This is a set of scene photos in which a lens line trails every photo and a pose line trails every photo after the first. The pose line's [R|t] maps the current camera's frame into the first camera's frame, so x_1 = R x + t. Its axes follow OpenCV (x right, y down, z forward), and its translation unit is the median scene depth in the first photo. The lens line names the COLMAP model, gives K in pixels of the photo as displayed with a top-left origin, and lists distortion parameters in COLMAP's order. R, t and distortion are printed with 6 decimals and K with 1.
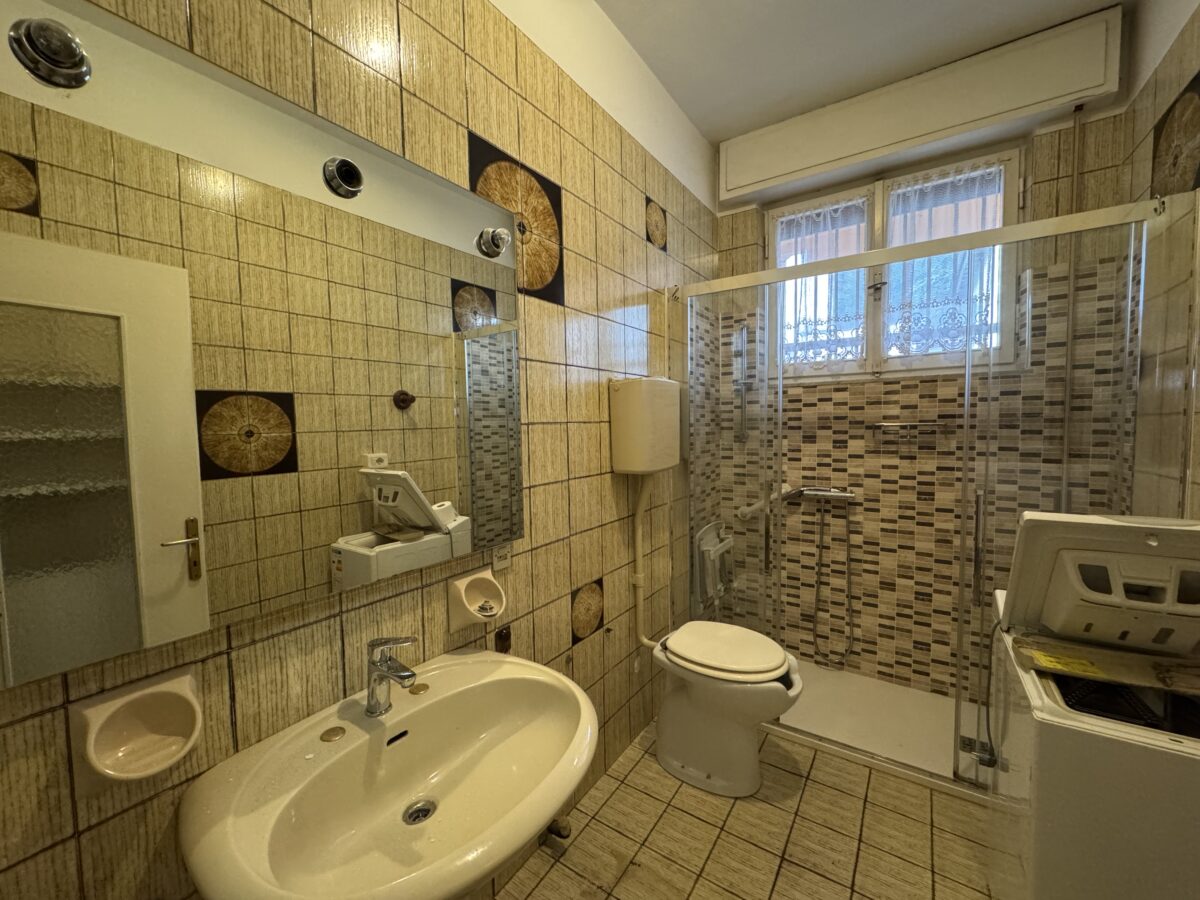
lens RADIAL K [[478.2, 0, 599.2], [0, 478.2, 450.2], [0, 0, 1]] dist [-0.003662, 0.000064]
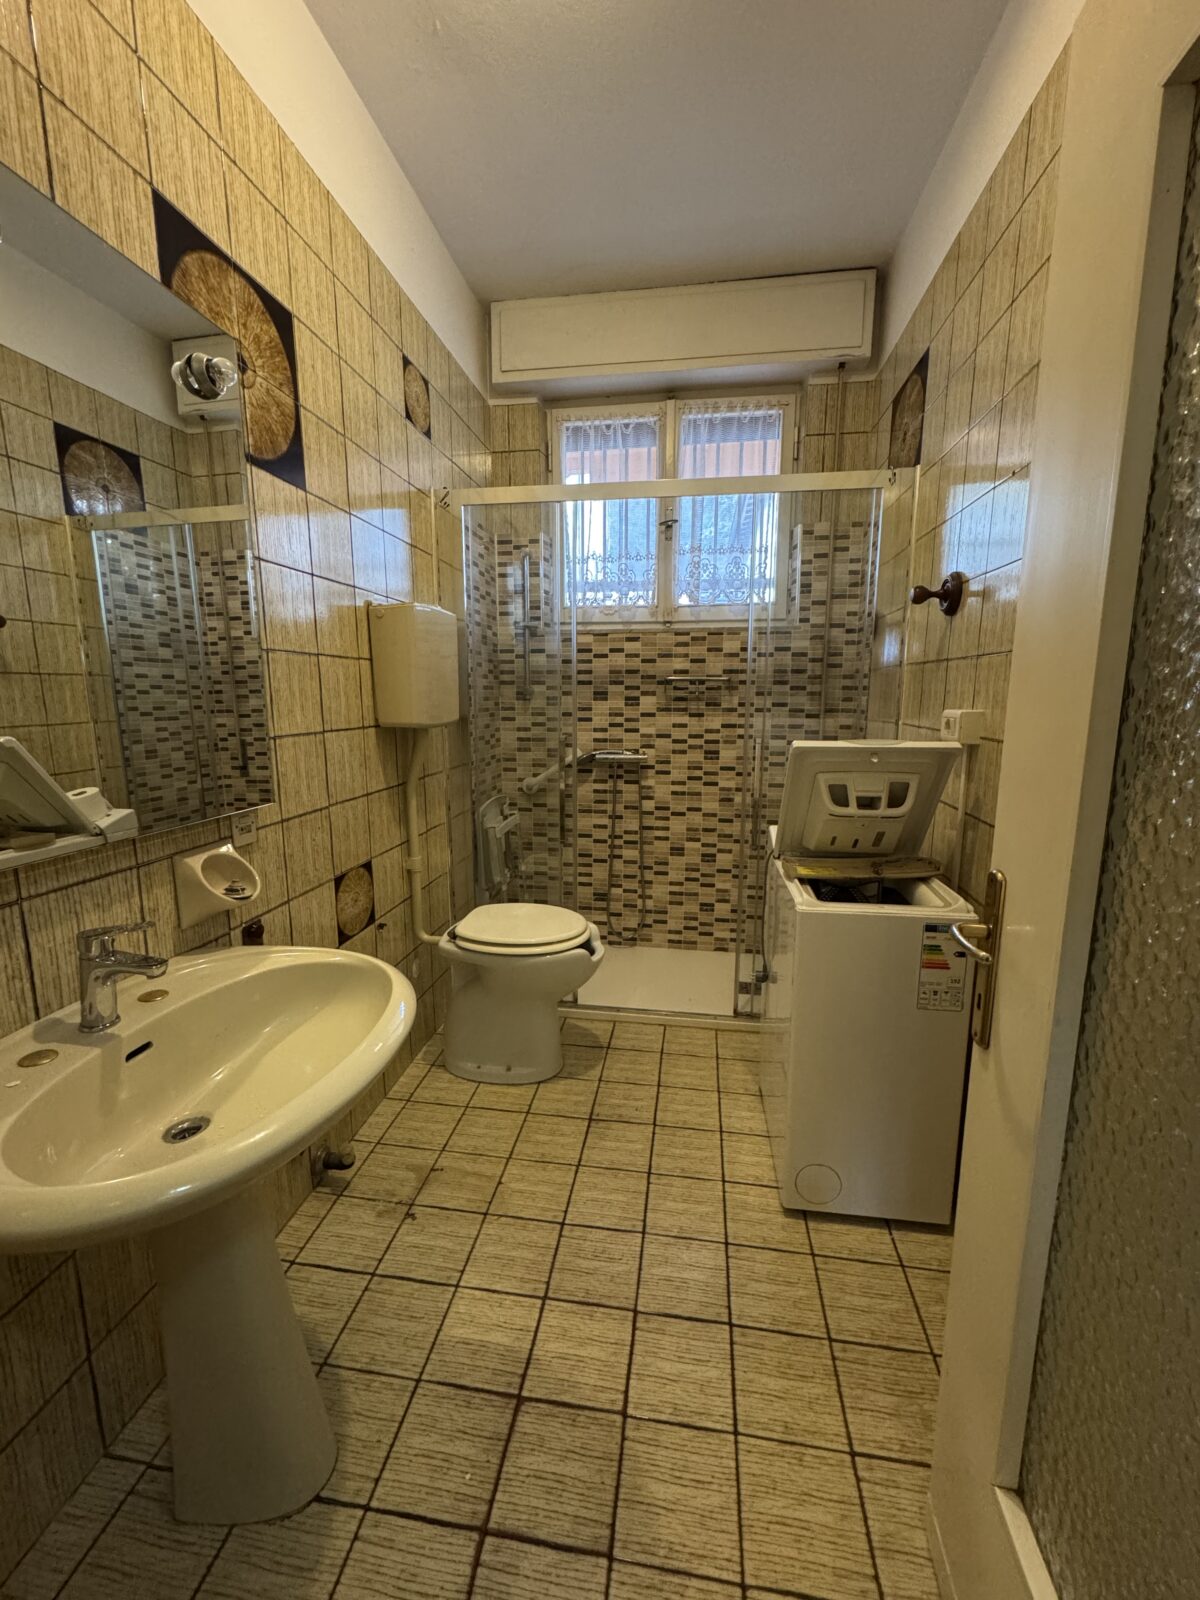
lens RADIAL K [[637.6, 0, 601.7], [0, 637.6, 801.5], [0, 0, 1]] dist [-0.003662, 0.000064]
pose [[0.903278, -0.055326, 0.425474, -0.084812], [0.010035, 0.994104, 0.107964, 0.055985], [-0.428938, -0.093252, 0.898508, -0.088070]]
